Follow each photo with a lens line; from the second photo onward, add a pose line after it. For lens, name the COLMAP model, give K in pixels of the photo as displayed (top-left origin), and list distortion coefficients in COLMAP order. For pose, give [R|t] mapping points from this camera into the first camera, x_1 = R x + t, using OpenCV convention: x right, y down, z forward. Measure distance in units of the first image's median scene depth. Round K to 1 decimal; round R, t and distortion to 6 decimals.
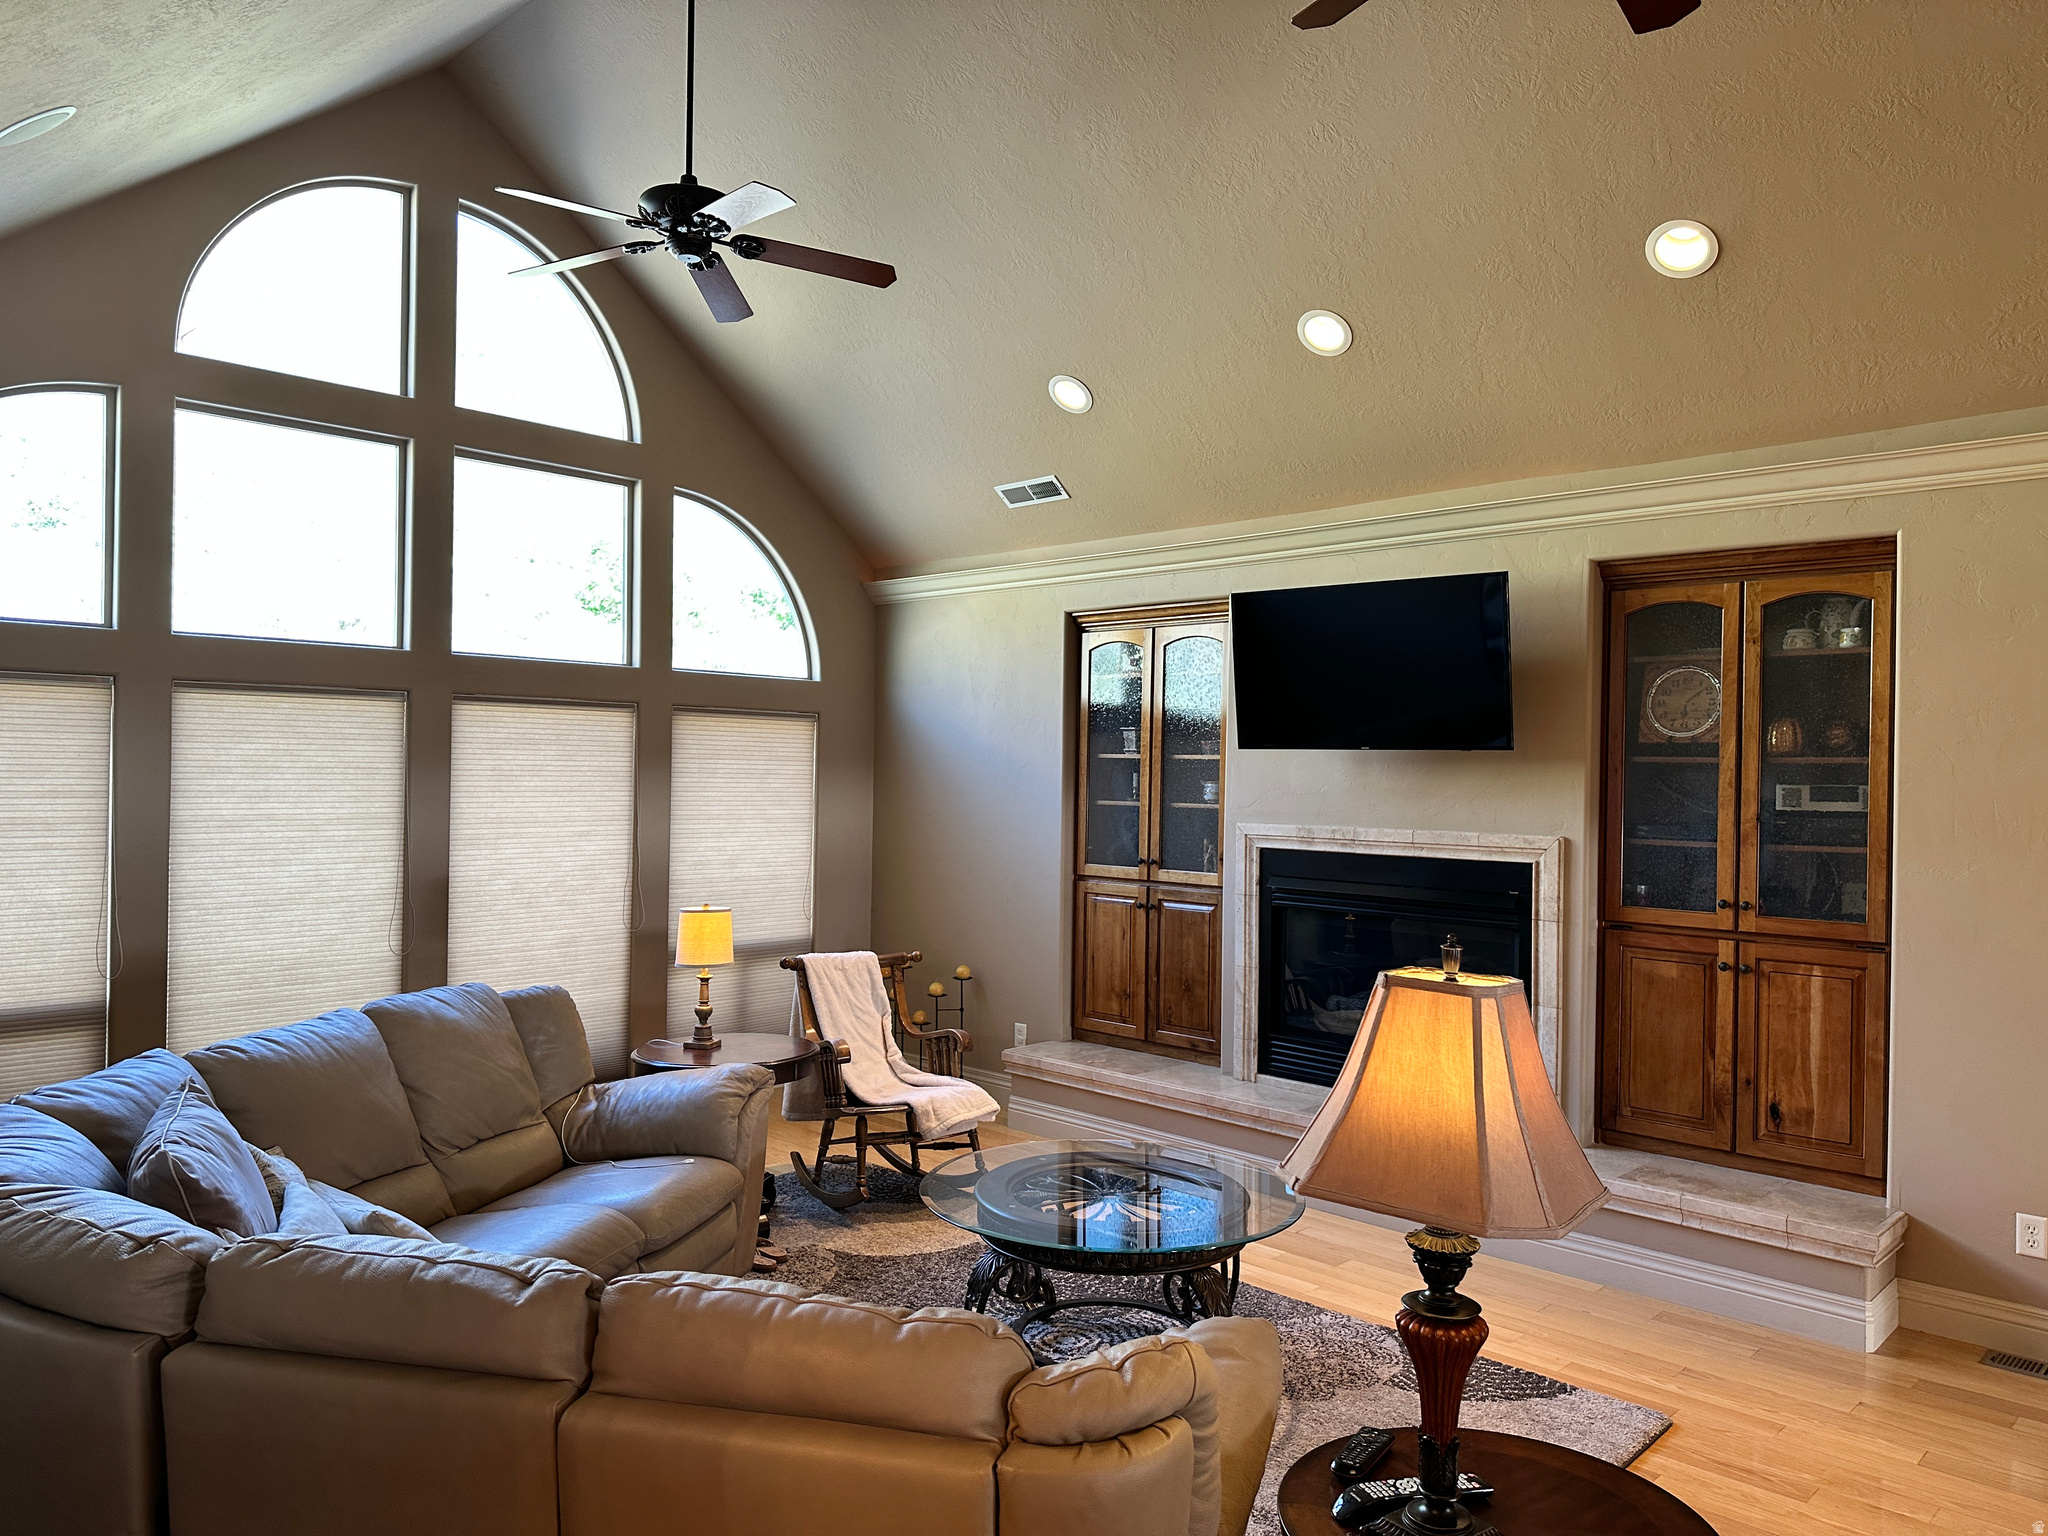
lens RADIAL K [[1441.2, 0, 1077.6], [0, 1441.2, 763.8], [0, 0, 1]] dist [0.061262, -0.066278]
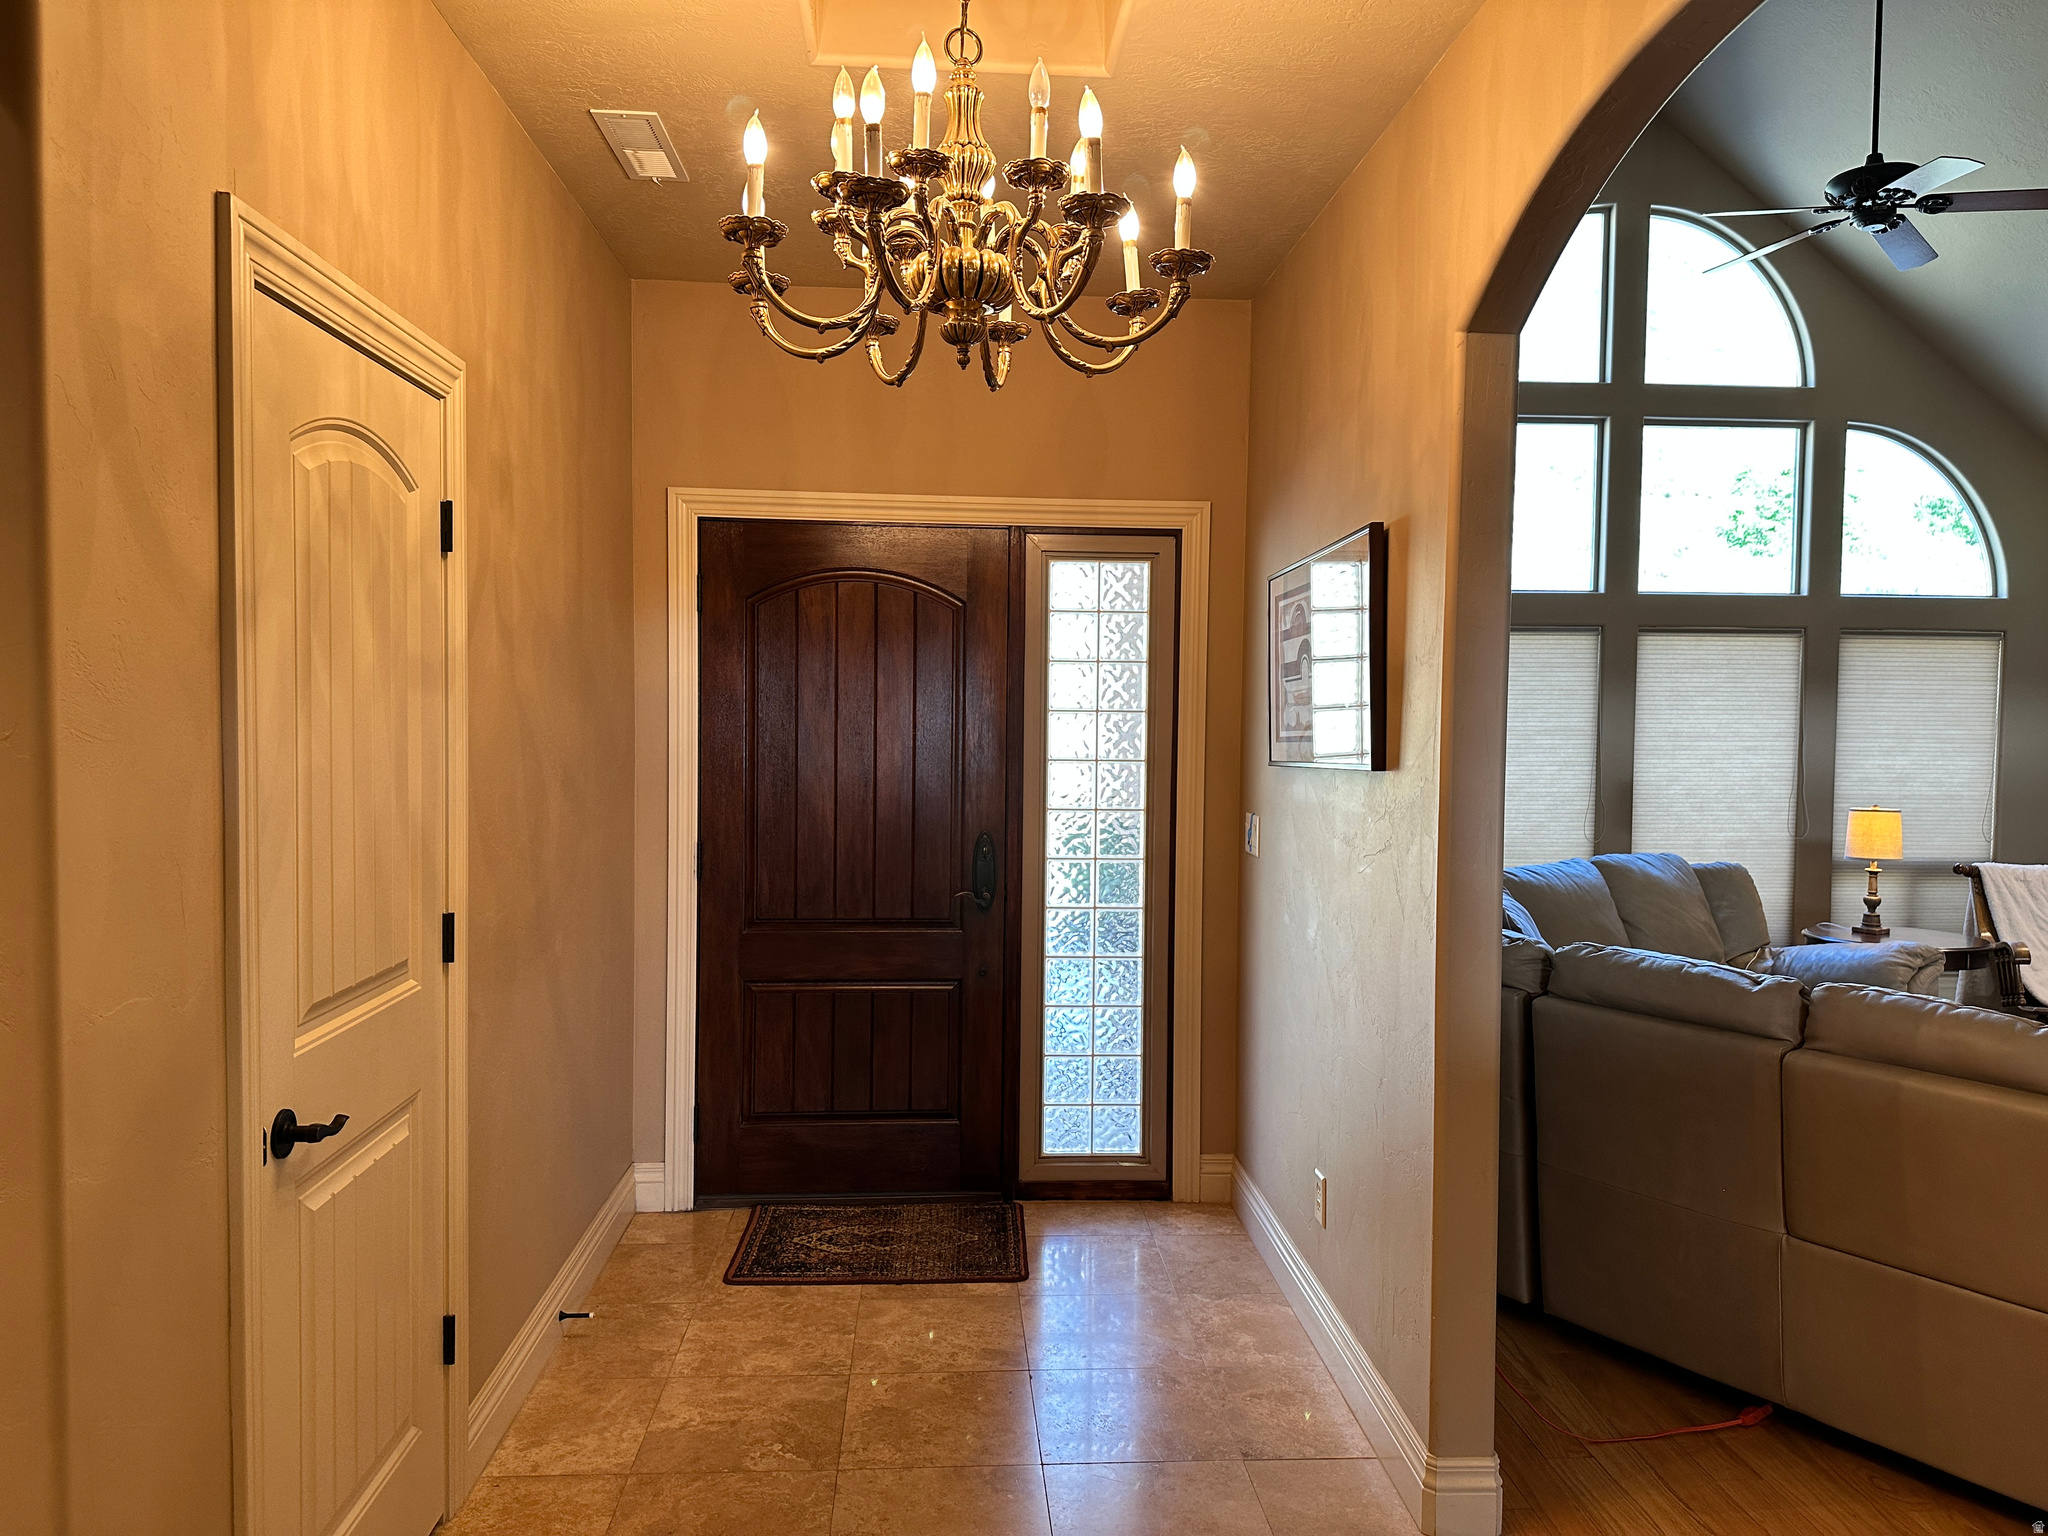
lens RADIAL K [[1441.2, 0, 1028.3], [0, 1441.2, 765.6], [0, 0, 1]] dist [0.061262, -0.066278]
pose [[0.716632, 0.023487, -0.697056, 0.054436], [0.004776, 0.999244, 0.038579, 0.019846], [0.697435, -0.030976, 0.715978, -0.242582]]
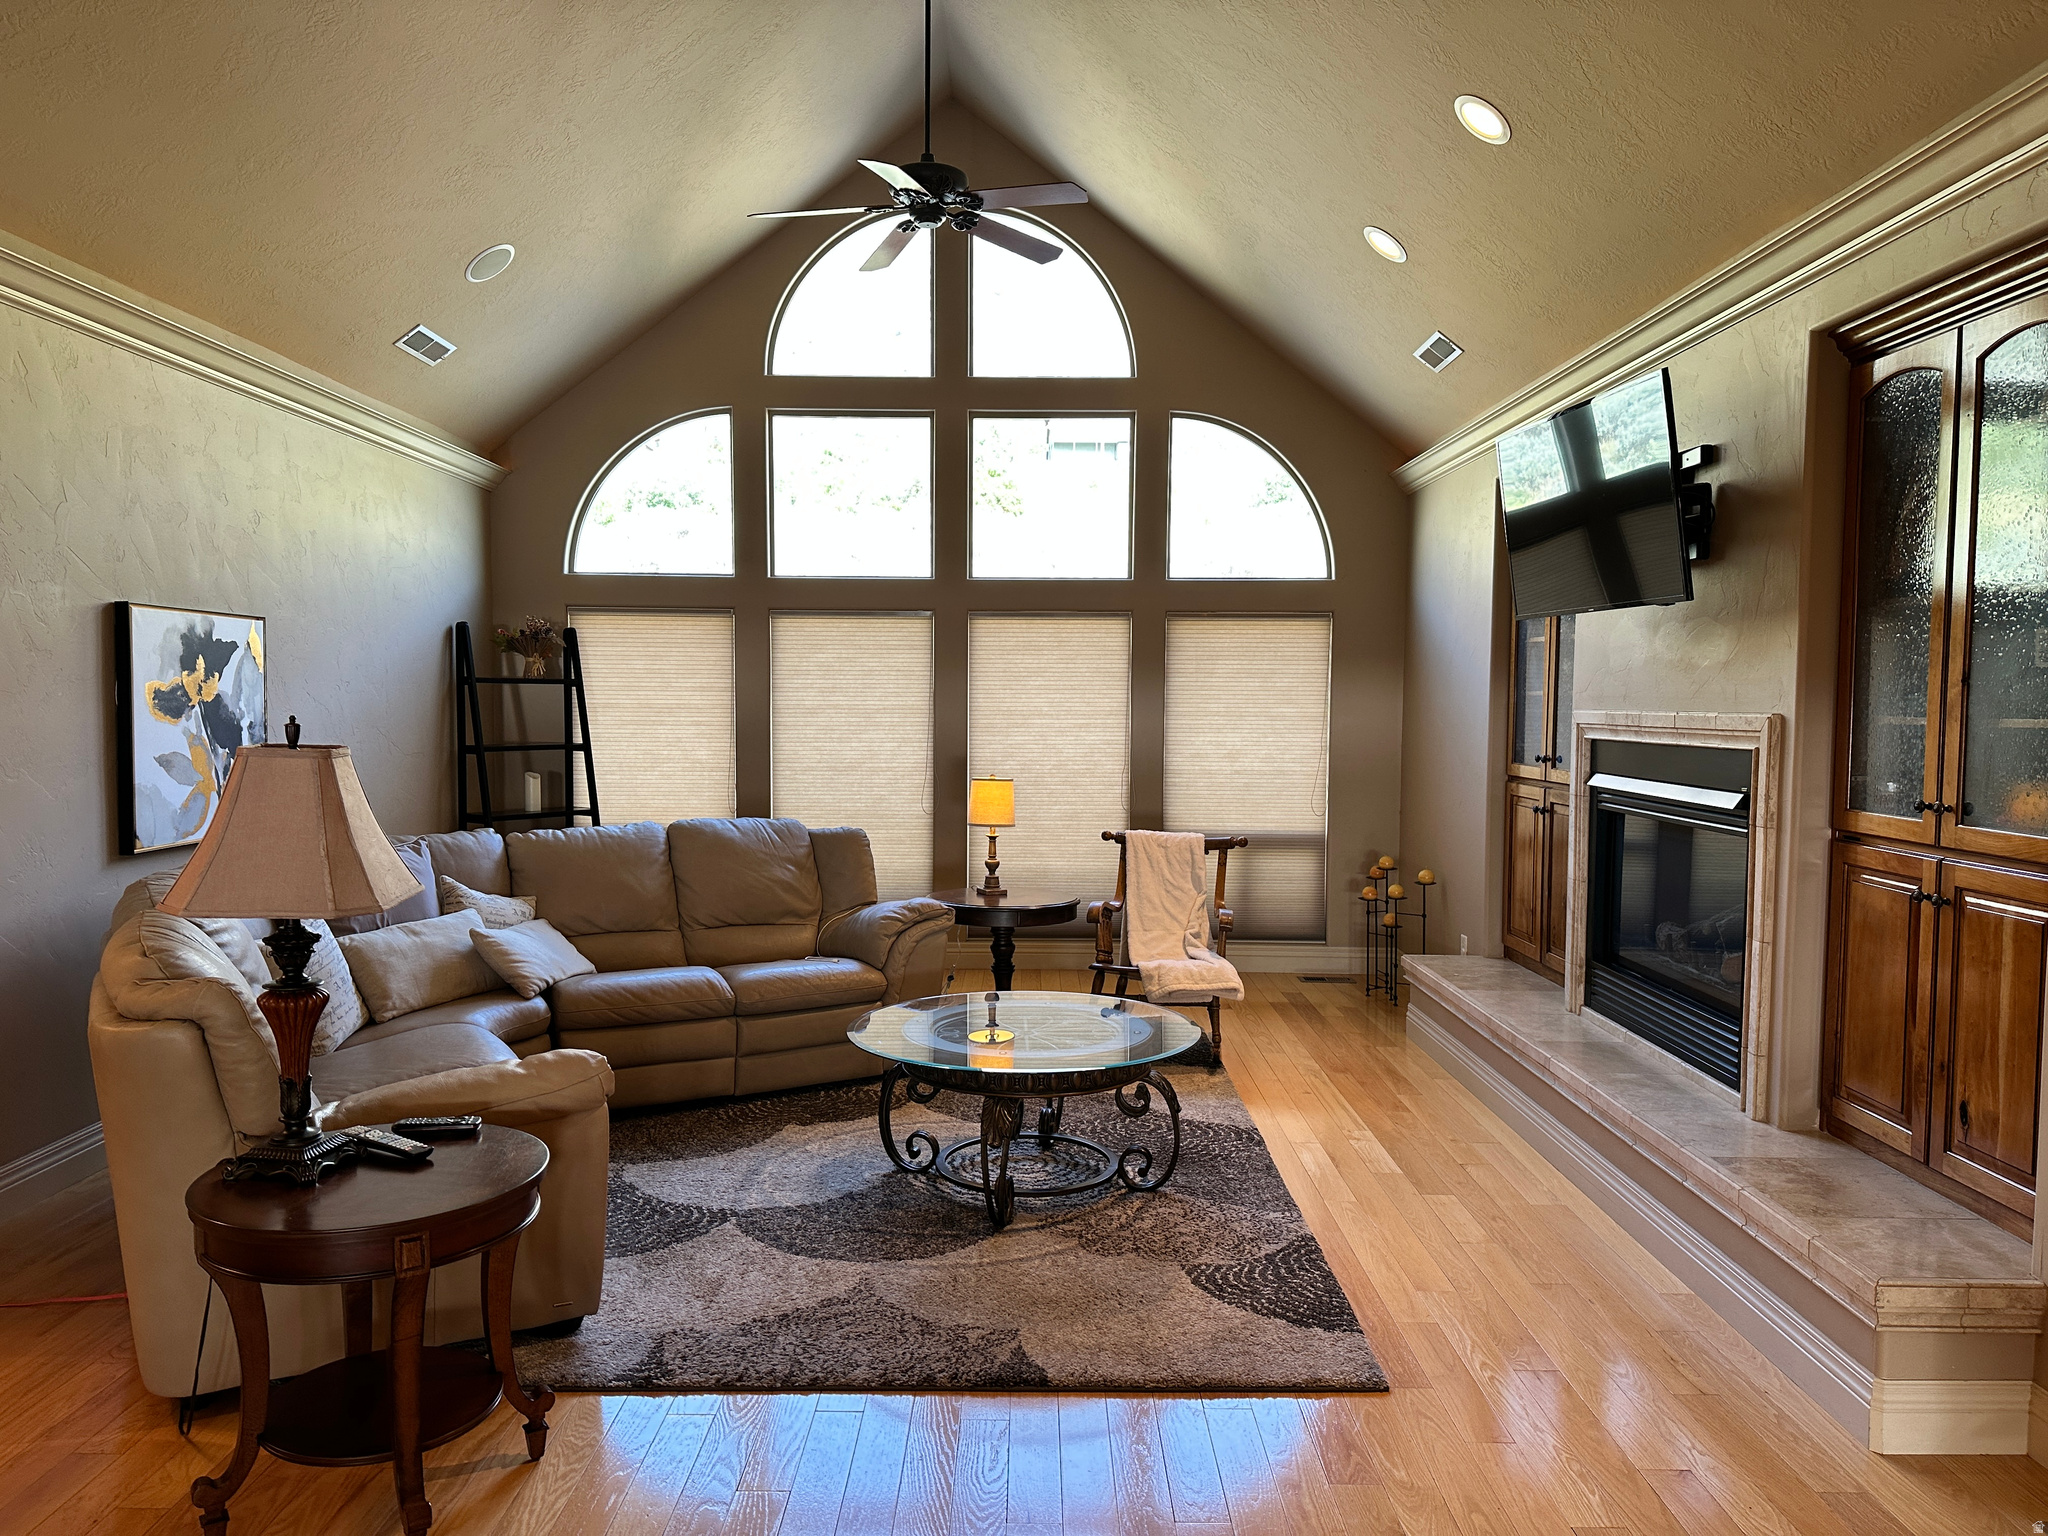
lens RADIAL K [[1441.2, 0, 976.4], [0, 1441.2, 778.8], [0, 0, 1]] dist [0.061262, -0.066278]
pose [[0.673872, 0.030276, -0.738228, 0.580731], [0.009451, 0.998725, 0.049586, 0.040845], [0.738788, -0.040392, 0.672727, 0.190446]]
